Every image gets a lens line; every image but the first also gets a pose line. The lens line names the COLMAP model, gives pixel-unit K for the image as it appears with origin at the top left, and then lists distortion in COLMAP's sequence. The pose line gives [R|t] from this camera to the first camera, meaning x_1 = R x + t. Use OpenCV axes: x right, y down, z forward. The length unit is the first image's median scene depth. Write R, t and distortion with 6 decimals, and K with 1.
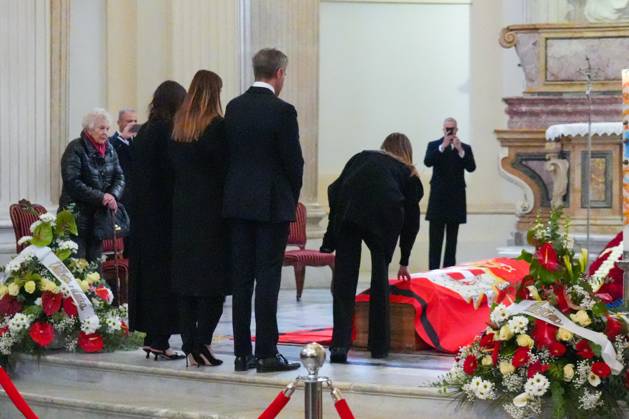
lens RADIAL K [[1612.5, 0, 302.9], [0, 1612.5, 211.0], [0, 0, 1]] dist [0.052719, 0.099337]
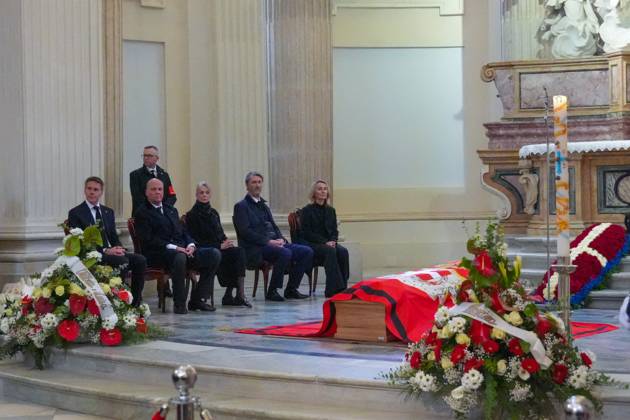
lens RADIAL K [[1207.3, 0, 293.3], [0, 1207.3, 208.0], [0, 0, 1]] dist [0.042052, -0.024975]
pose [[0.996642, -0.014819, -0.080526, 0.074482], [0.014522, 0.999885, -0.004270, -0.007435], [0.080580, 0.003087, 0.996743, 0.127118]]
